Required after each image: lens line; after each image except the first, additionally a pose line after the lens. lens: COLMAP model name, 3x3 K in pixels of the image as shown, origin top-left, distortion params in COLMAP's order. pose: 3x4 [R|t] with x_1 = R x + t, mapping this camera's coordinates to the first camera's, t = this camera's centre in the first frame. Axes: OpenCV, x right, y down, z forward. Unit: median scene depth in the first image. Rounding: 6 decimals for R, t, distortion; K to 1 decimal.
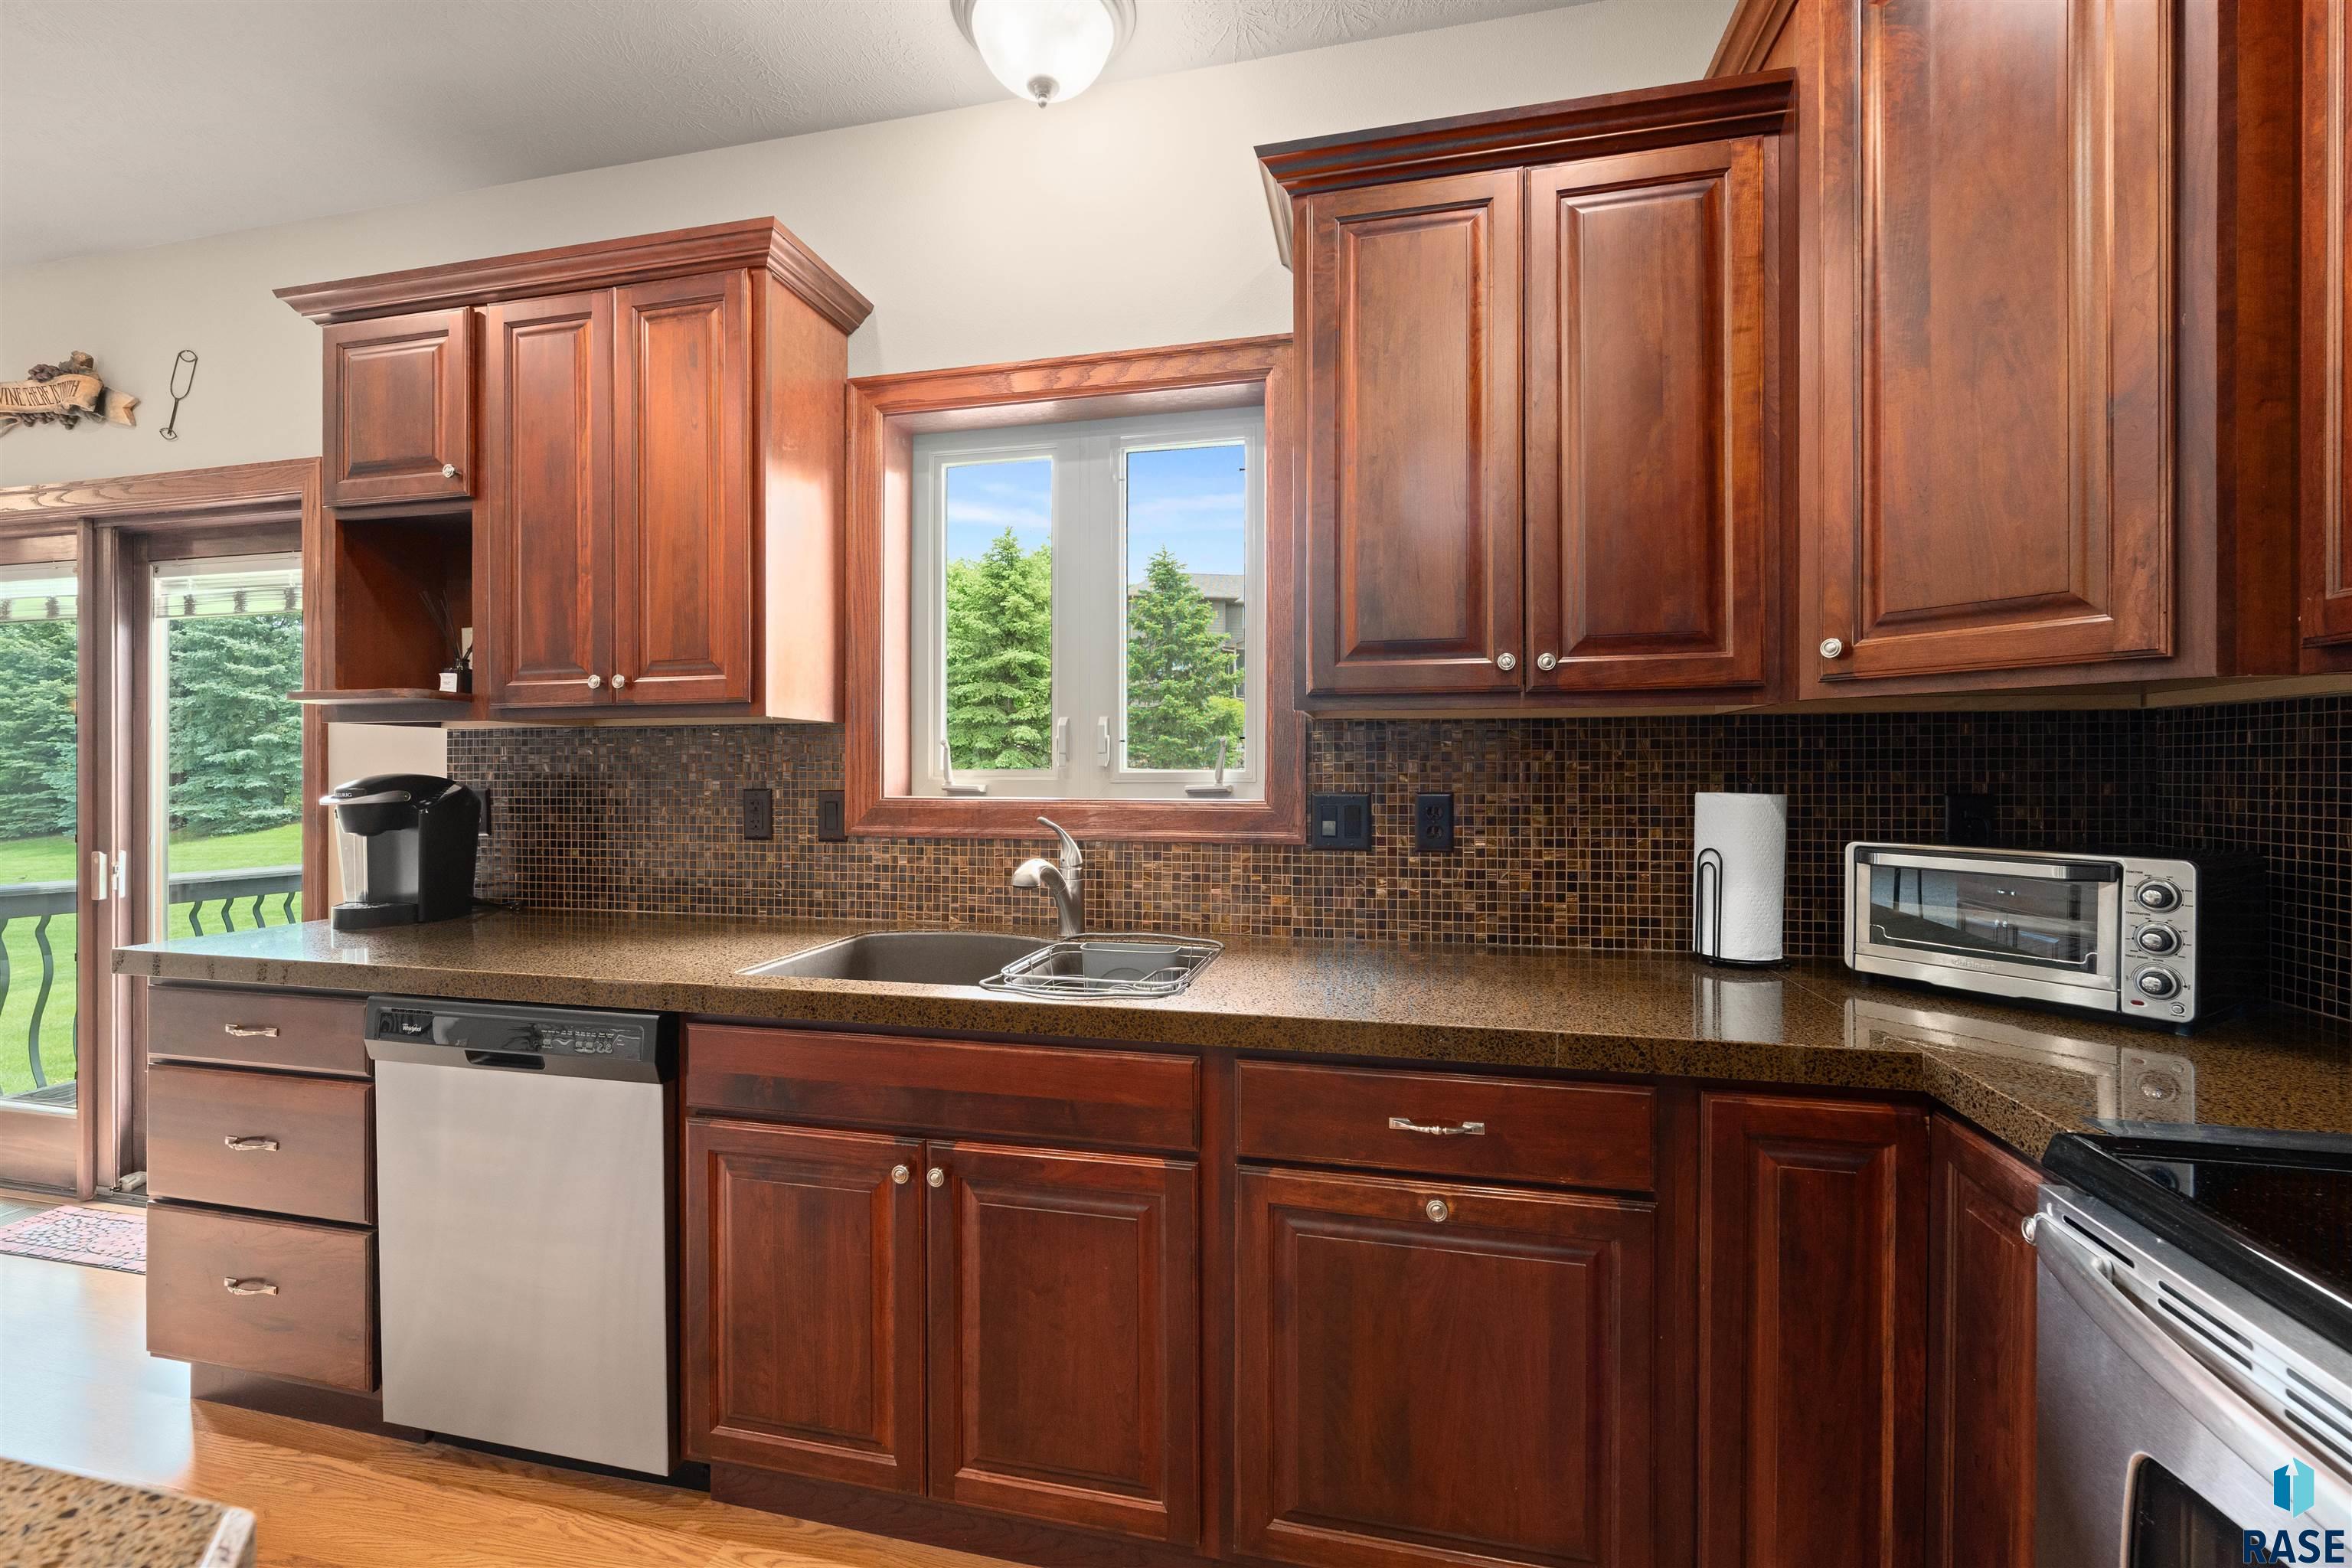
lens RADIAL K [[976.7, 0, 1168.6], [0, 976.7, 772.2], [0, 0, 1]] dist [-0.000076, -0.000095]
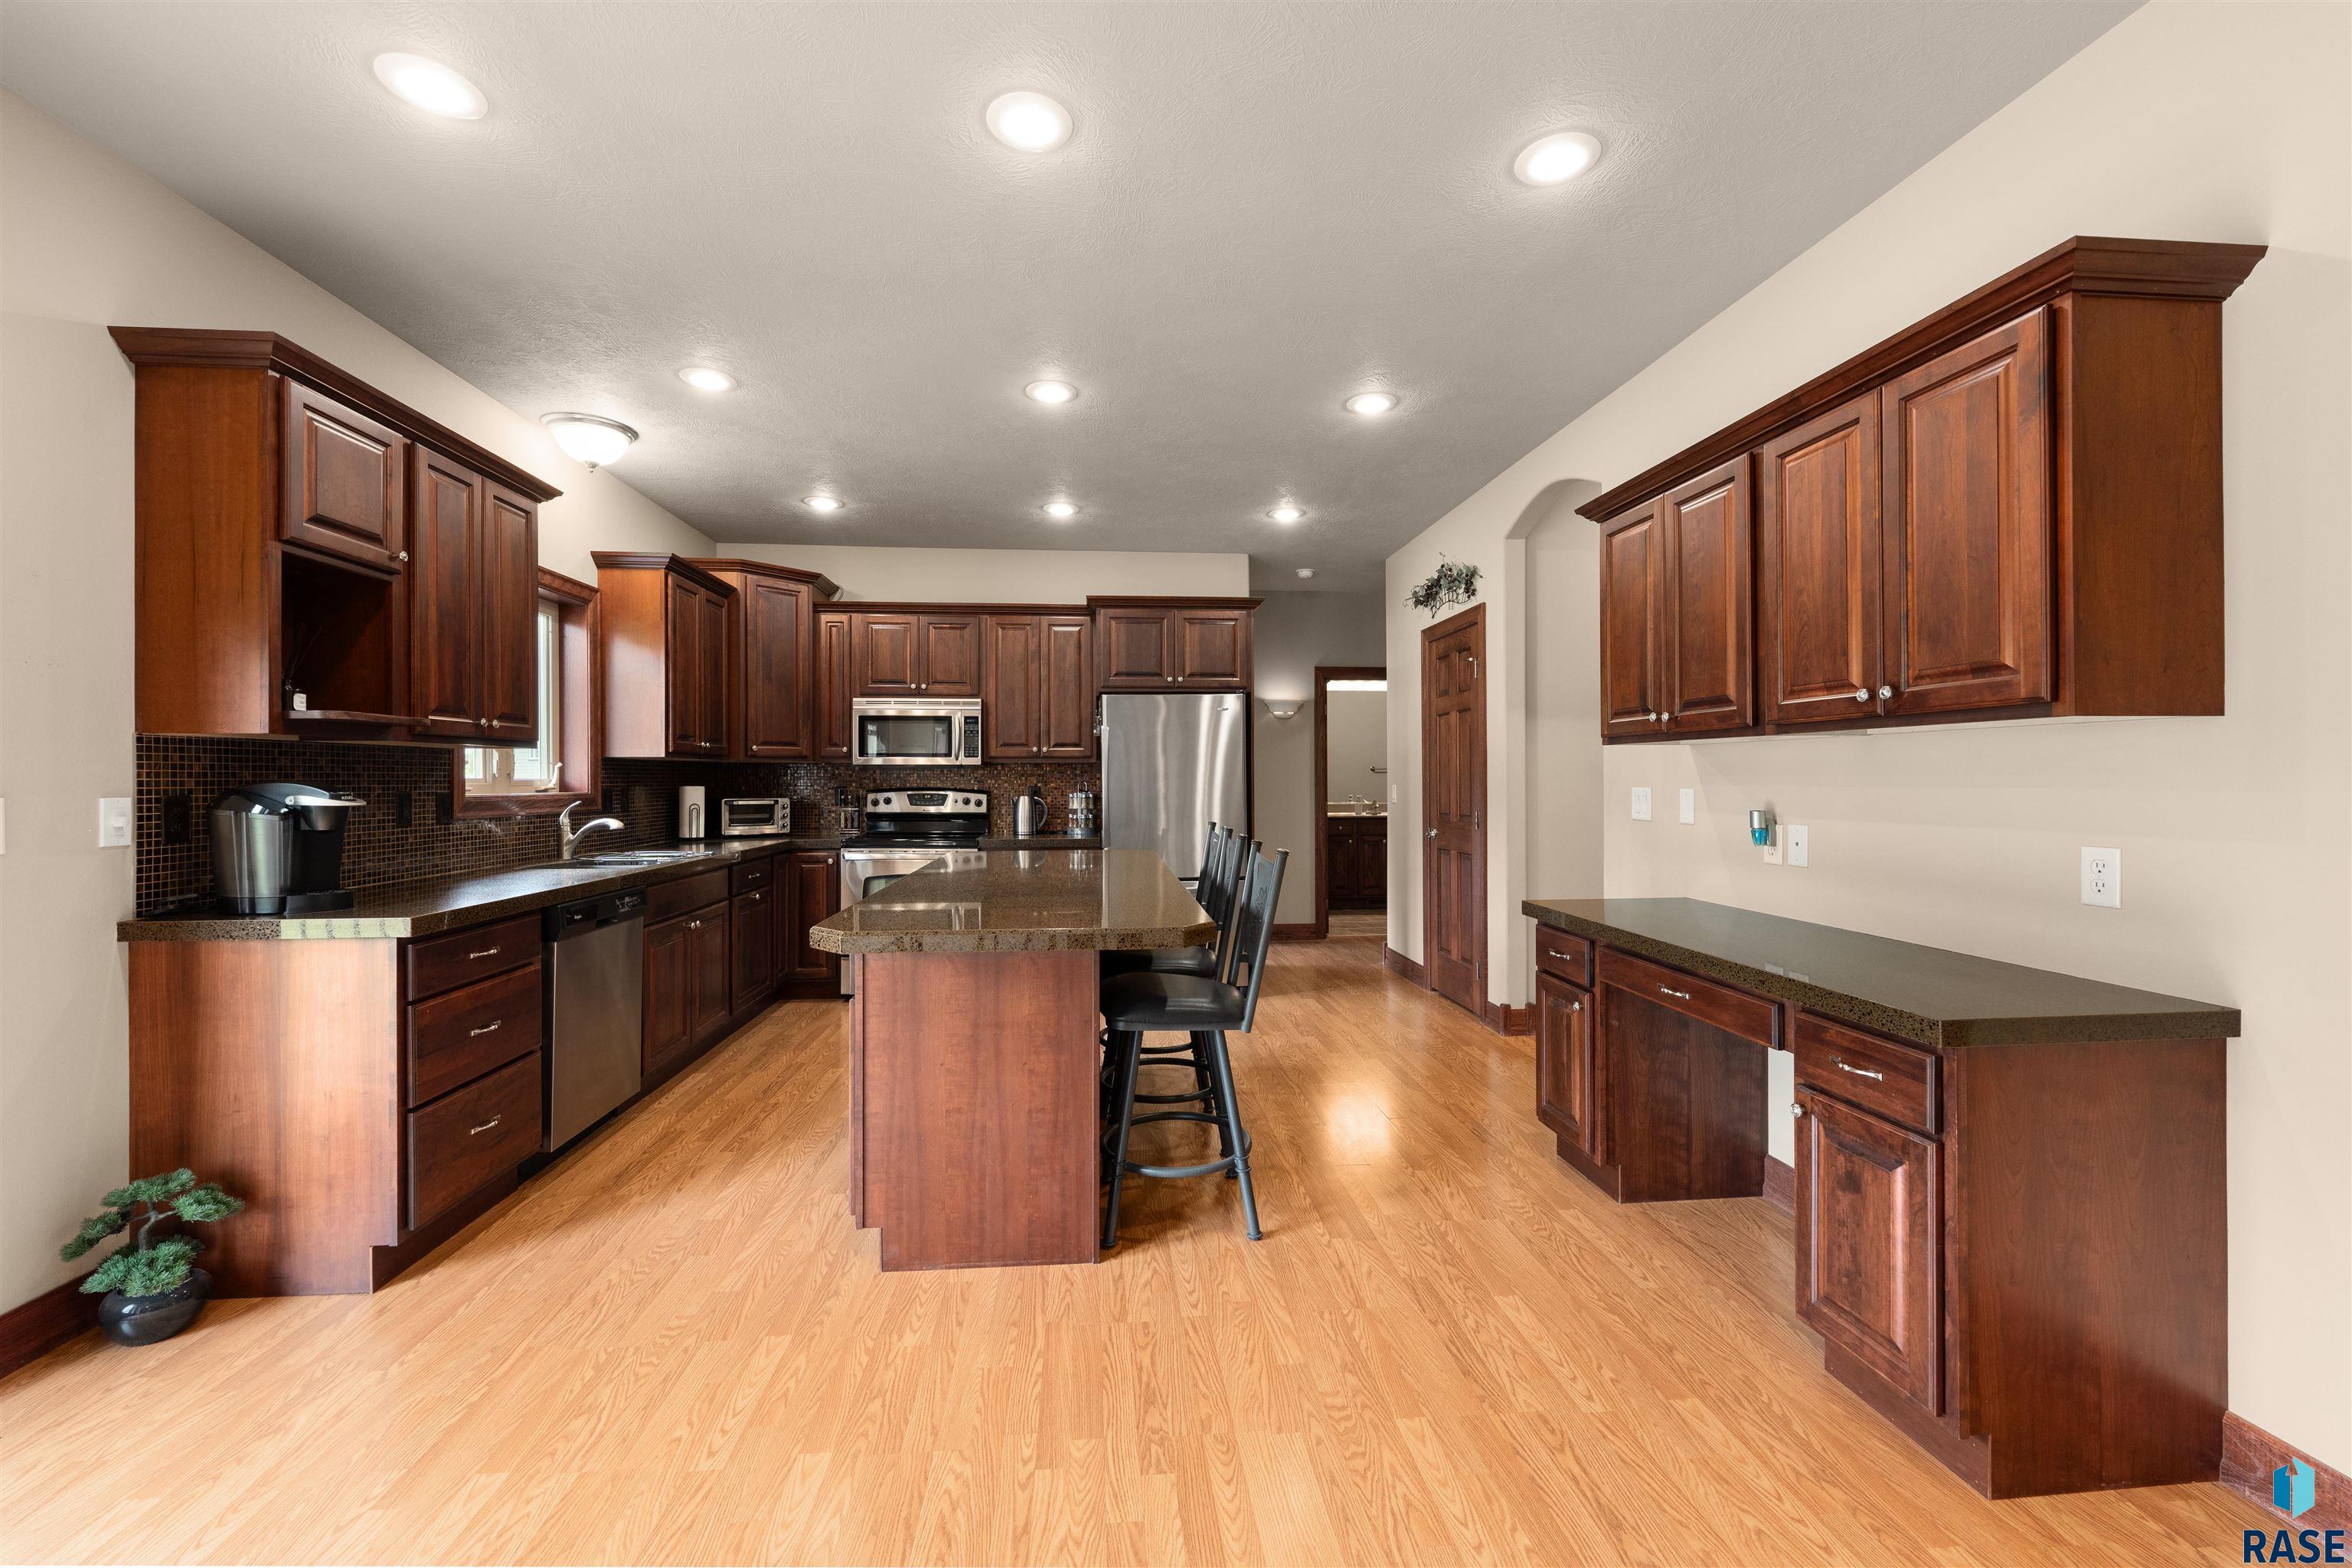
lens RADIAL K [[939.9, 0, 1171.7], [0, 939.9, 776.3], [0, 0, 1]] dist [-0.000899, -0.000465]
pose [[-0.315696, 0.004375, 0.948850, -2.396545], [0.002753, 0.999989, -0.003695, 0.003931], [-0.948856, 0.001445, -0.315704, 0.418366]]
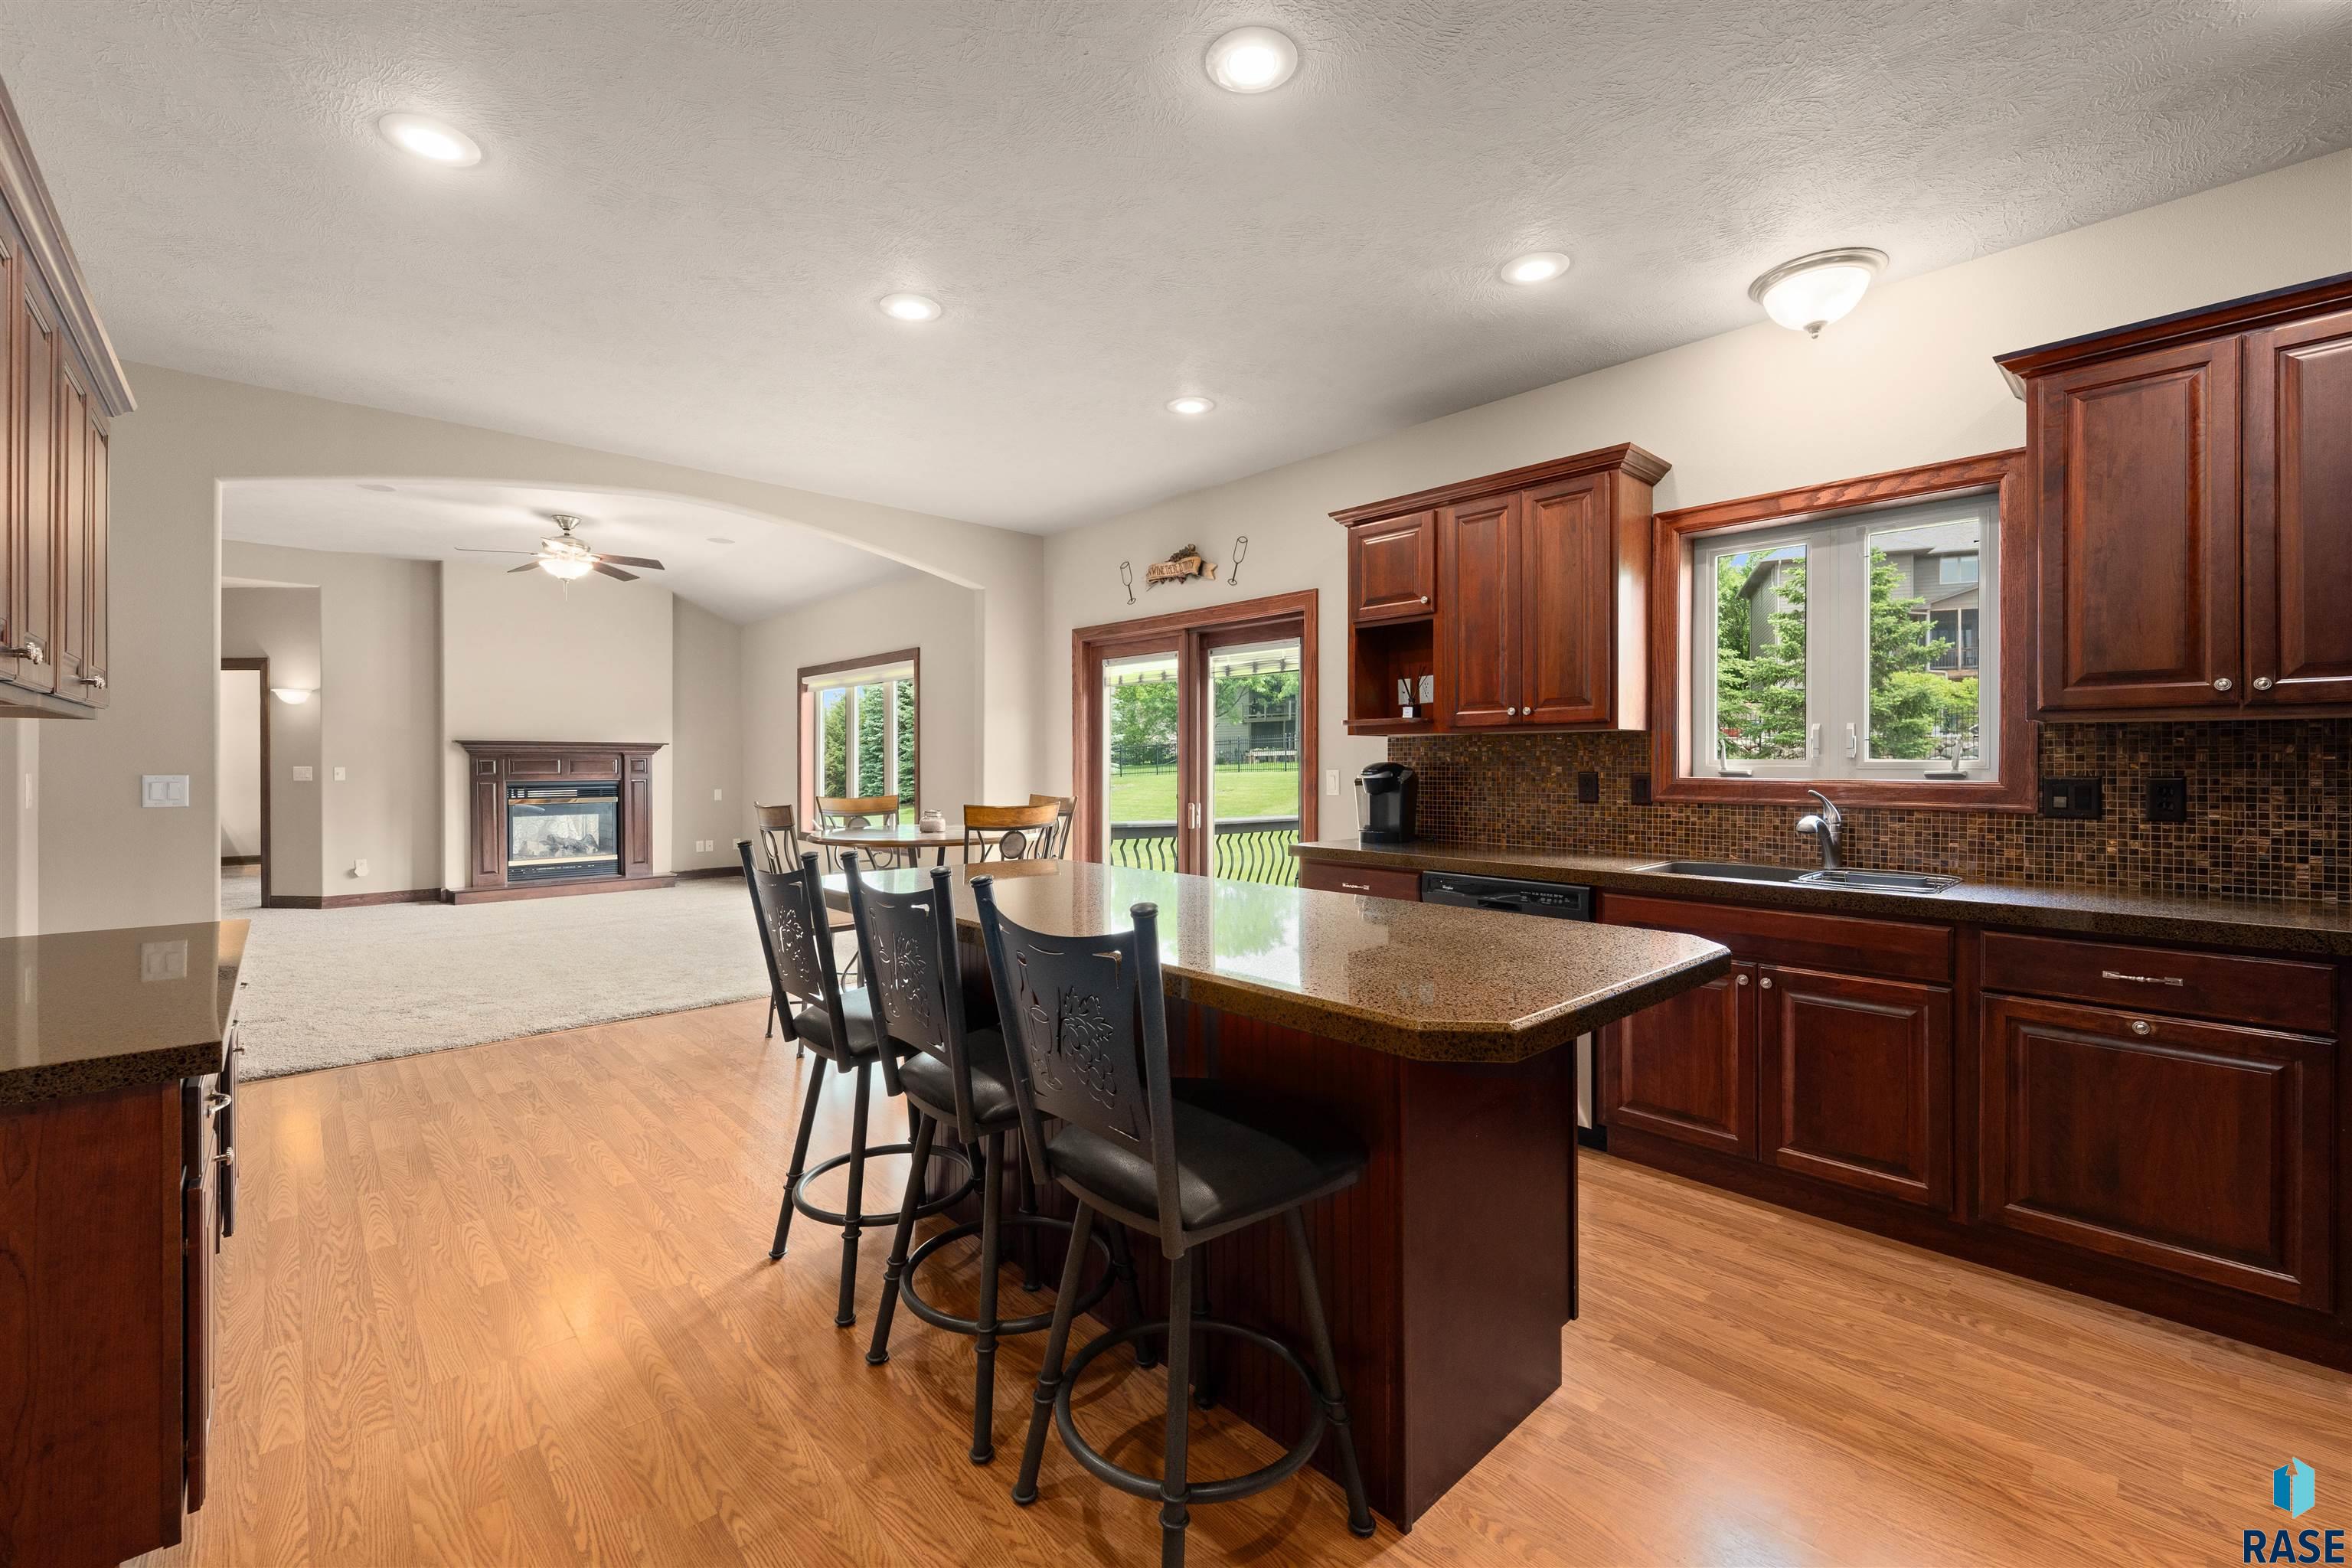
lens RADIAL K [[966.3, 0, 1165.5], [0, 966.3, 763.8], [0, 0, 1]] dist [-0.000152, -0.000636]
pose [[0.825778, 0.001281, -0.563994, -0.108710], [-0.000304, 0.999998, 0.001826, 0.001199], [0.563995, -0.001337, 0.825777, -0.831612]]
